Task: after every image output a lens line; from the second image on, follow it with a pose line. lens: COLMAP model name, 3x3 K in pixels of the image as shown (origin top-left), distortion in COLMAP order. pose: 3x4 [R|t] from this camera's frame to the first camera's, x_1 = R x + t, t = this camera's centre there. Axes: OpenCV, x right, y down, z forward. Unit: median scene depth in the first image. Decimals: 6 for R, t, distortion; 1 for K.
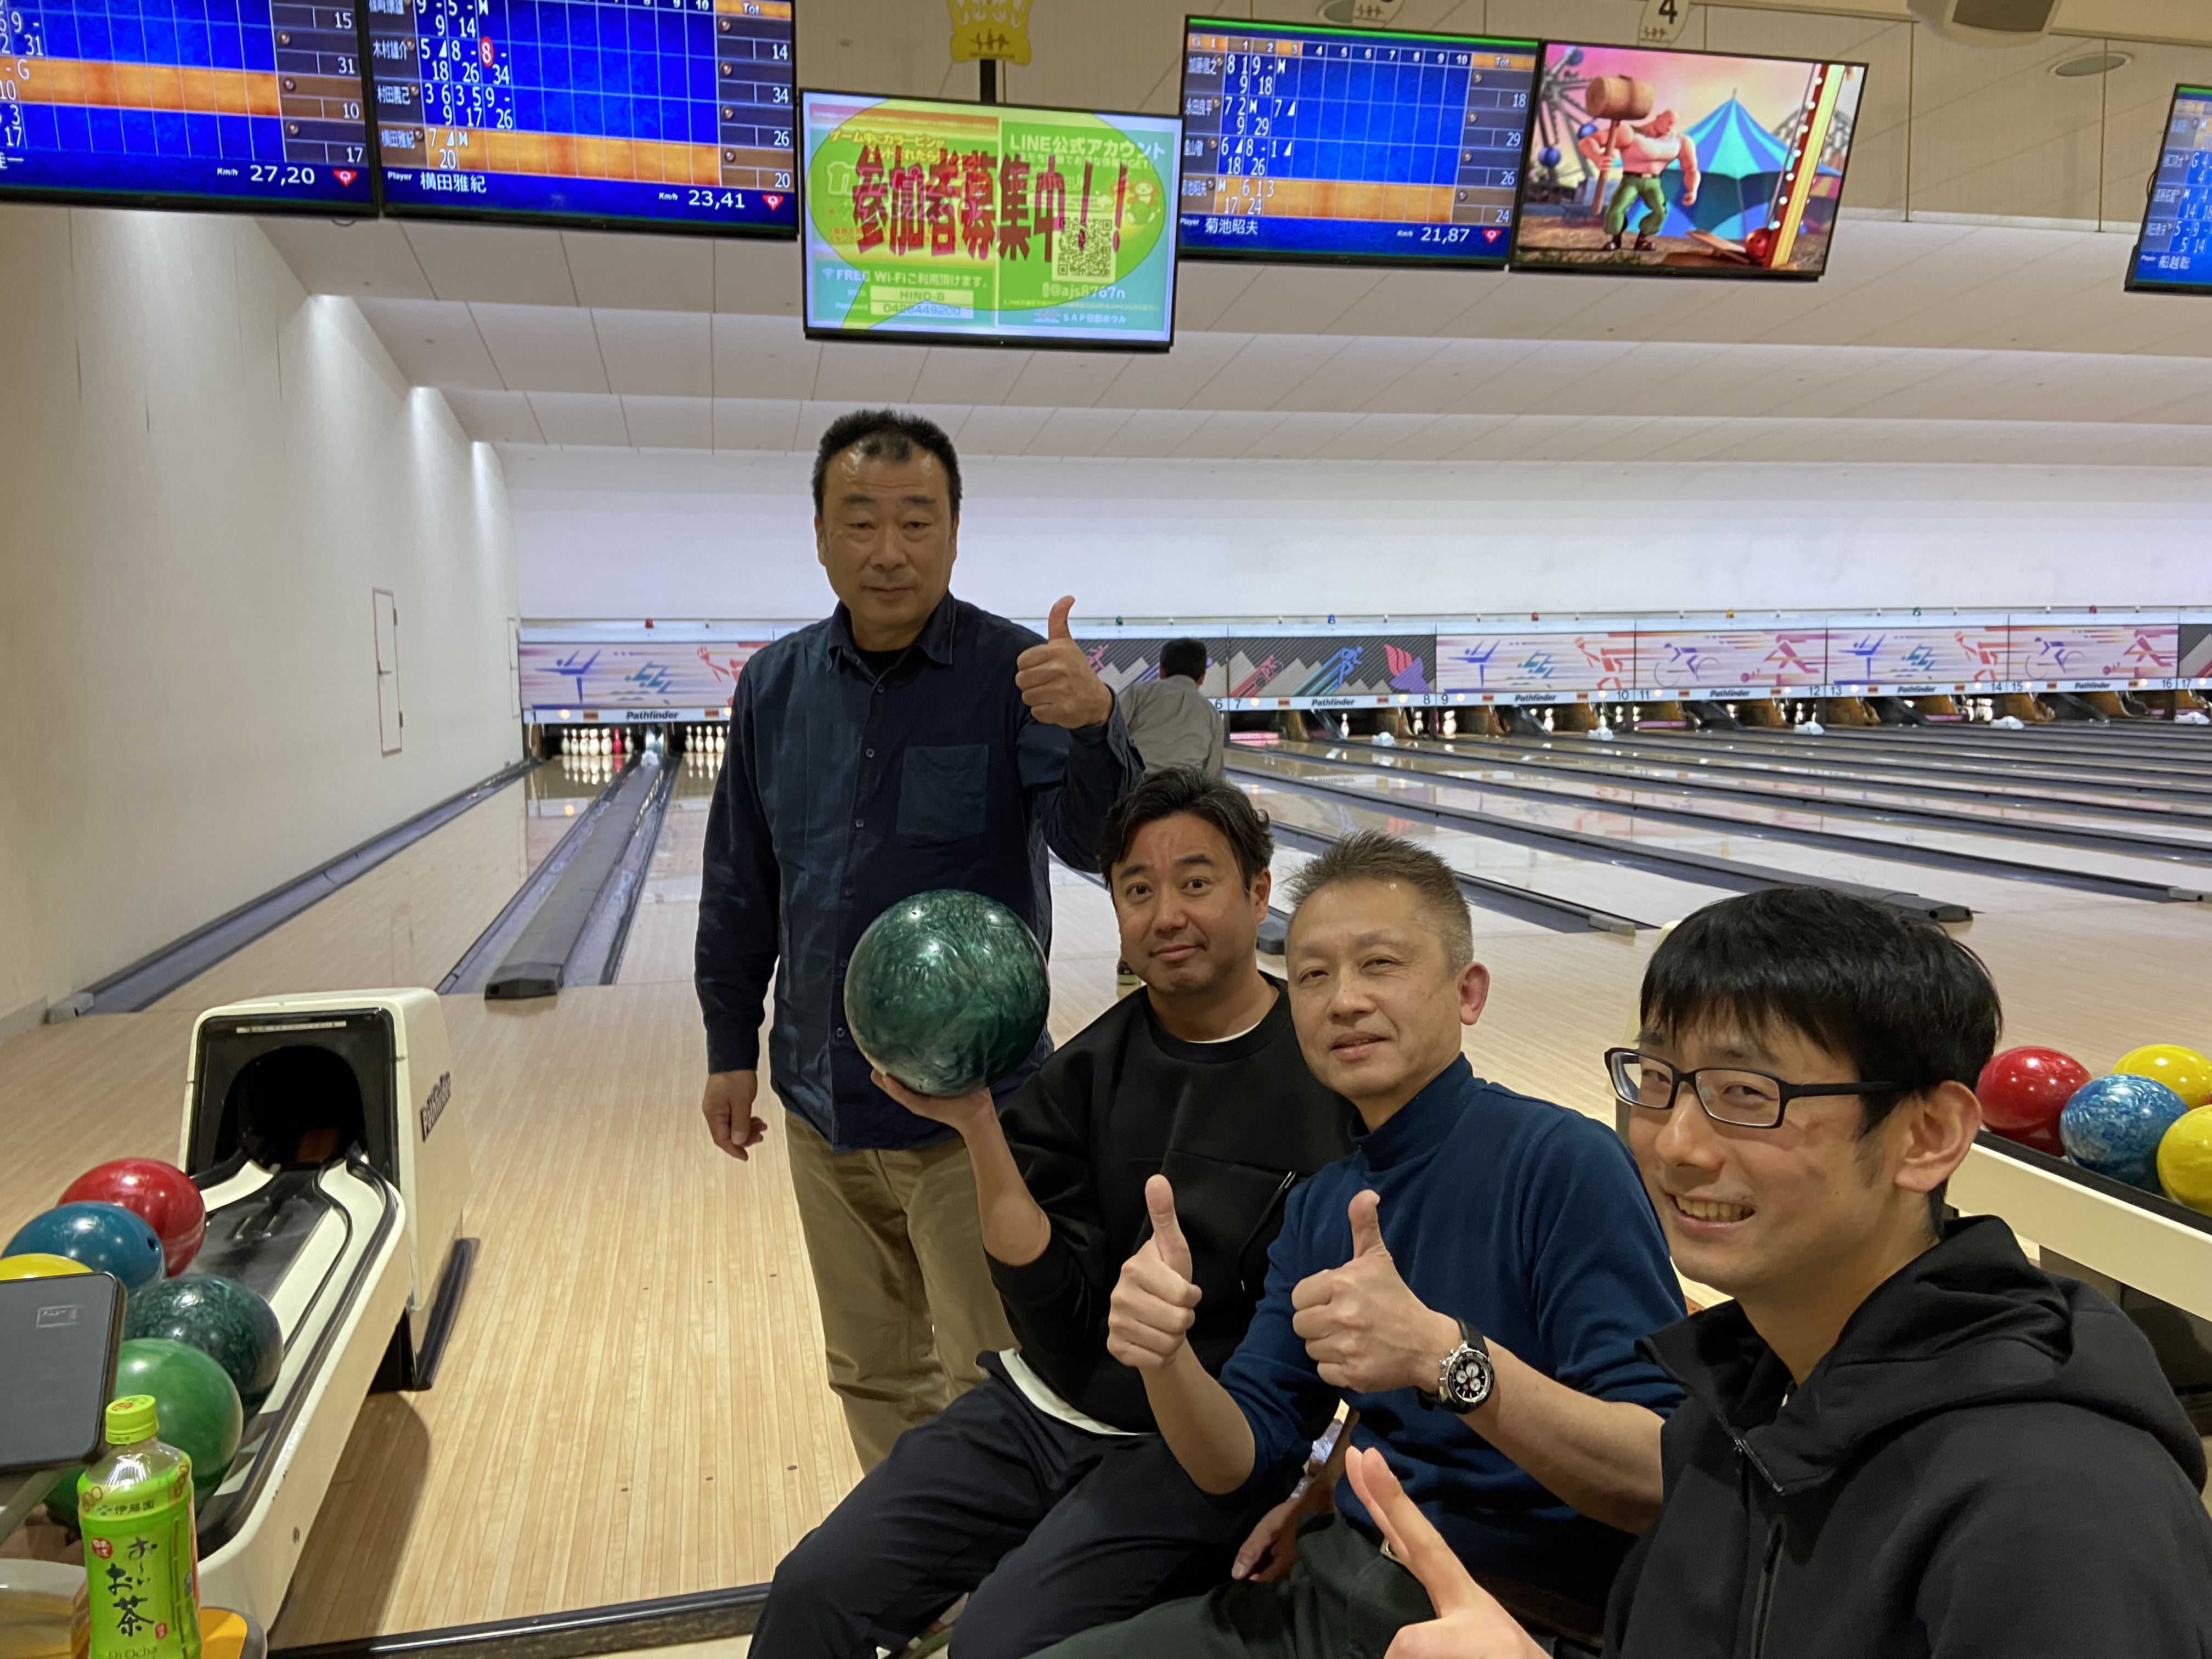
lens RADIAL K [[1702.2, 0, 1127.5], [0, 1702.2, 836.6], [0, 0, 1]] dist [0.061183, -0.034833]
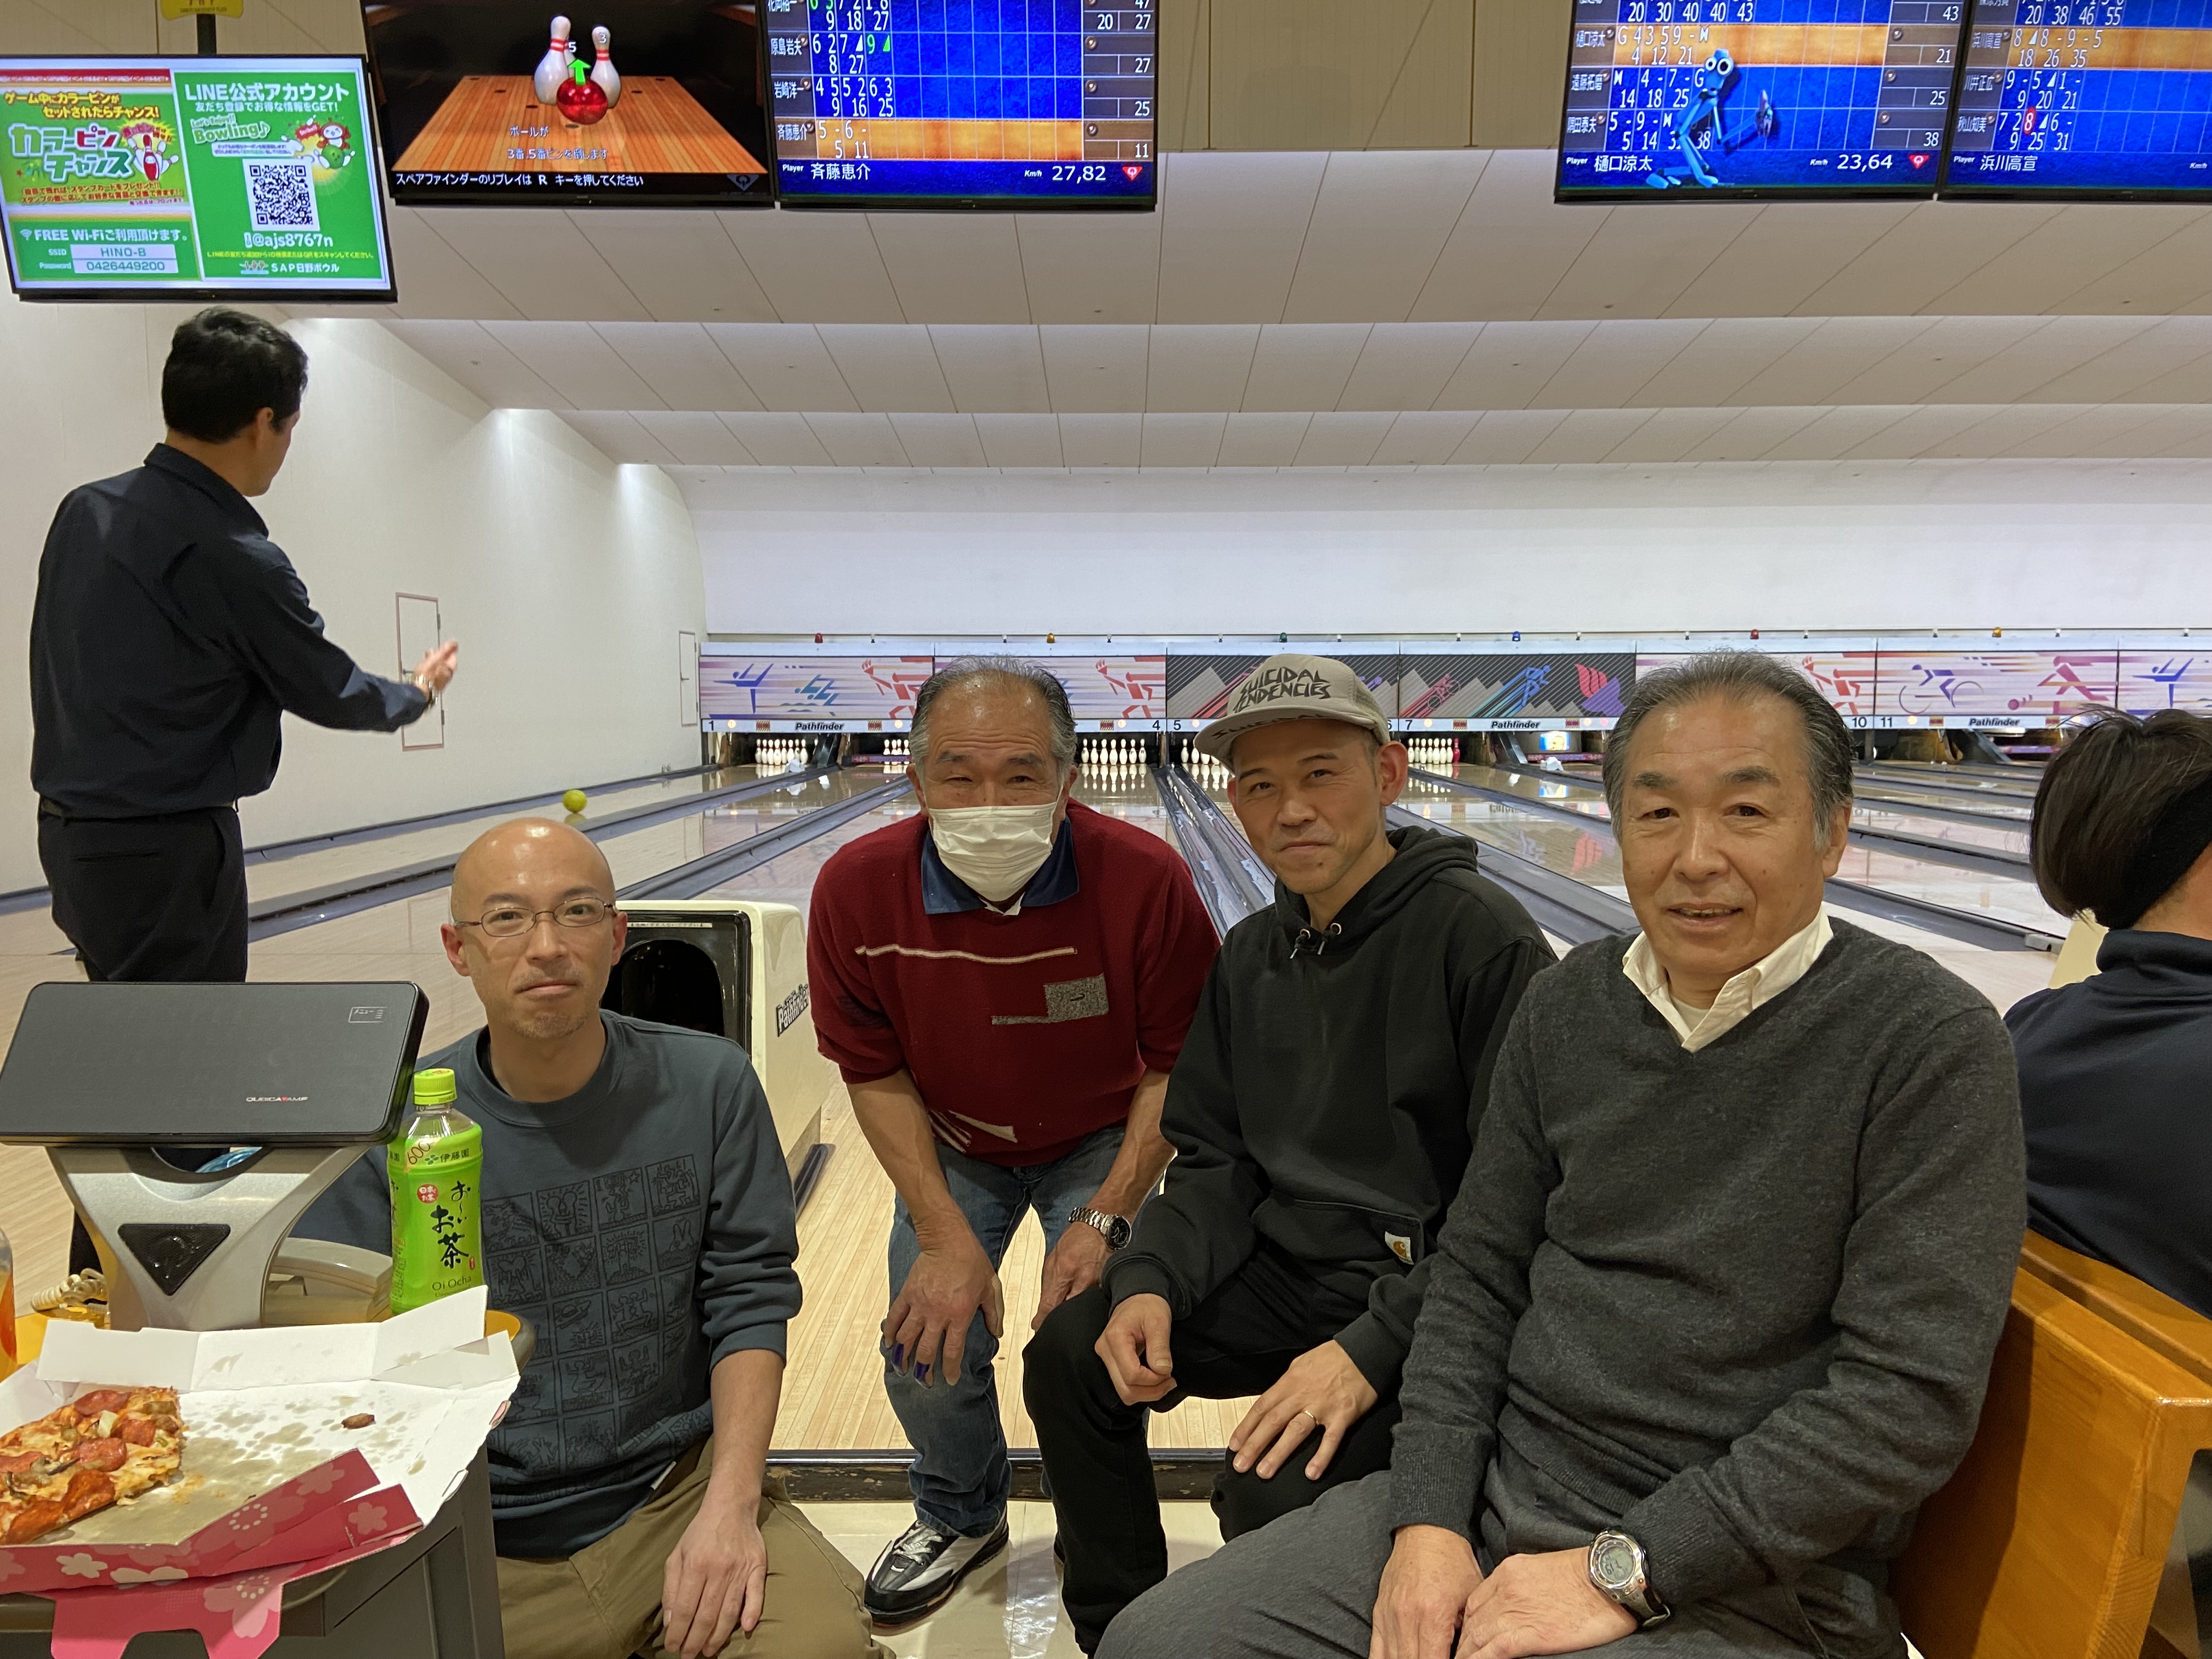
lens RADIAL K [[1702.2, 0, 1104.1], [0, 1702.2, 889.4], [0, 0, 1]] dist [0.061183, -0.034833]
pose [[0.973280, 0.039667, -0.226171, 0.117444], [-0.034808, 0.999070, 0.025432, -0.005384], [0.226970, -0.016880, 0.973756, 0.040515]]
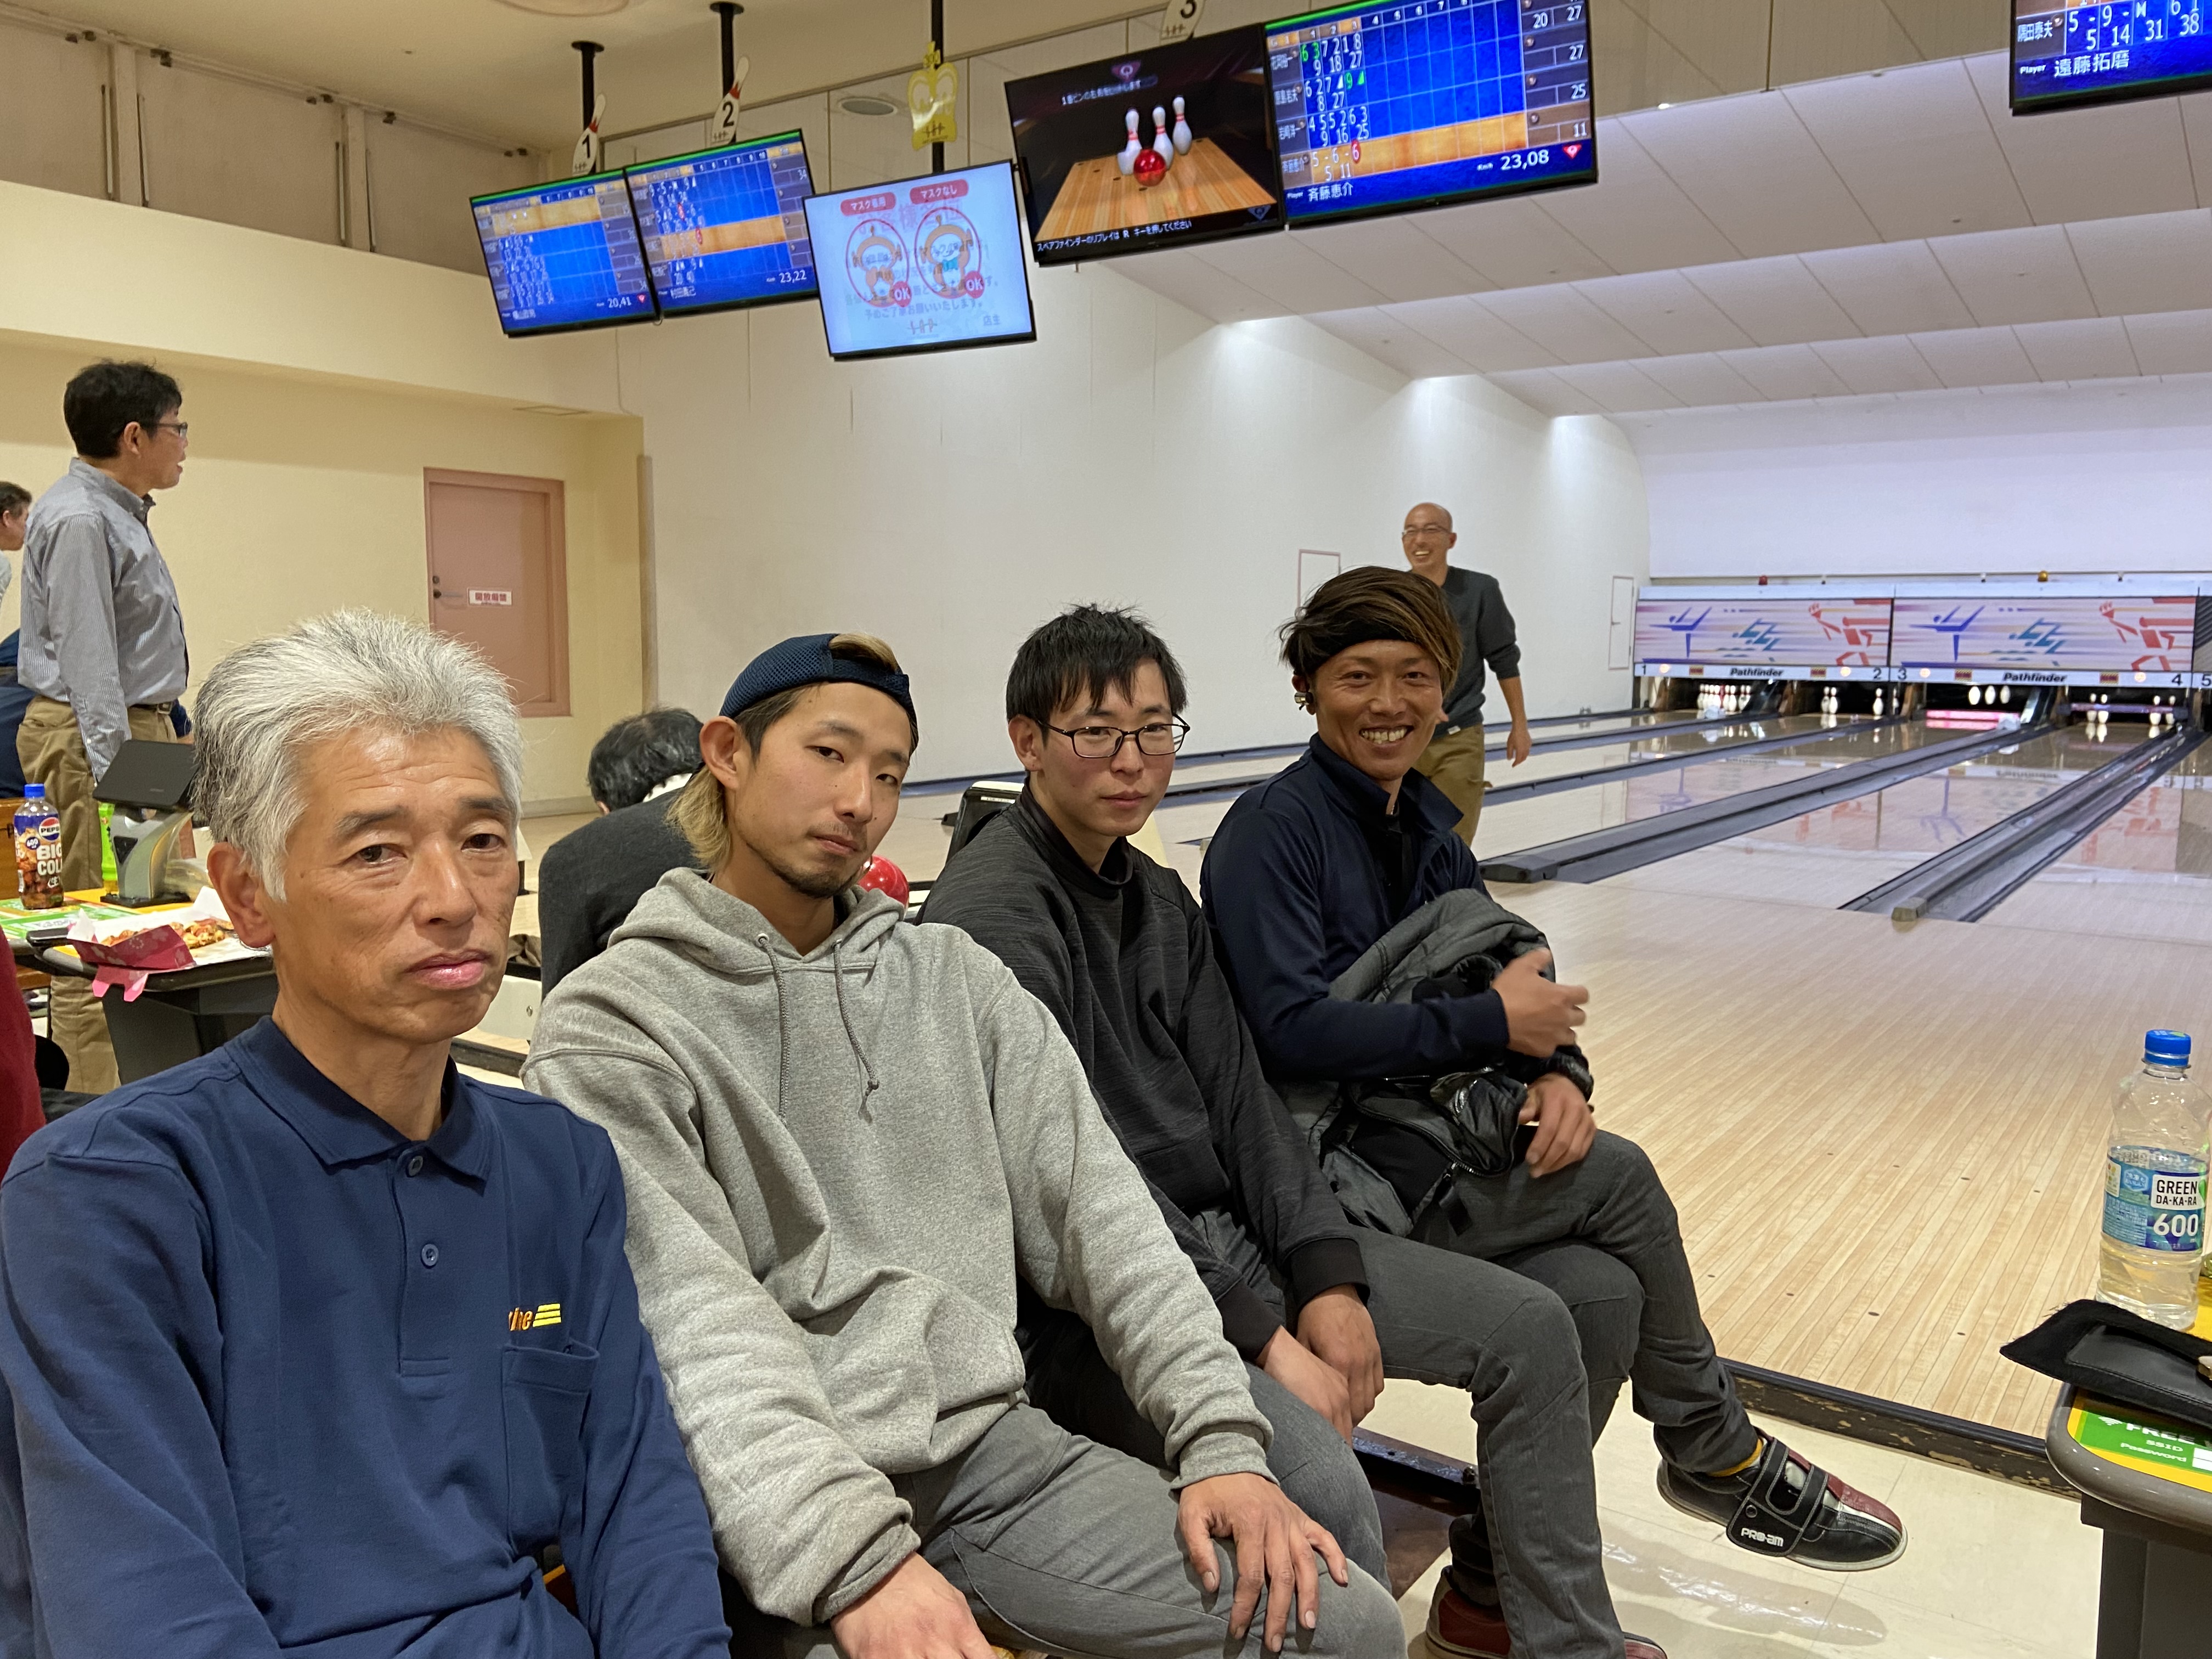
lens RADIAL K [[1702.2, 0, 1103.1], [0, 1702.2, 845.7], [0, 0, 1]] dist [0.061183, -0.034833]
pose [[0.642937, 0.117654, -0.756828, 0.236917], [-0.094034, 0.992781, 0.074451, -0.008953], [0.760125, 0.023300, 0.649360, 0.059664]]
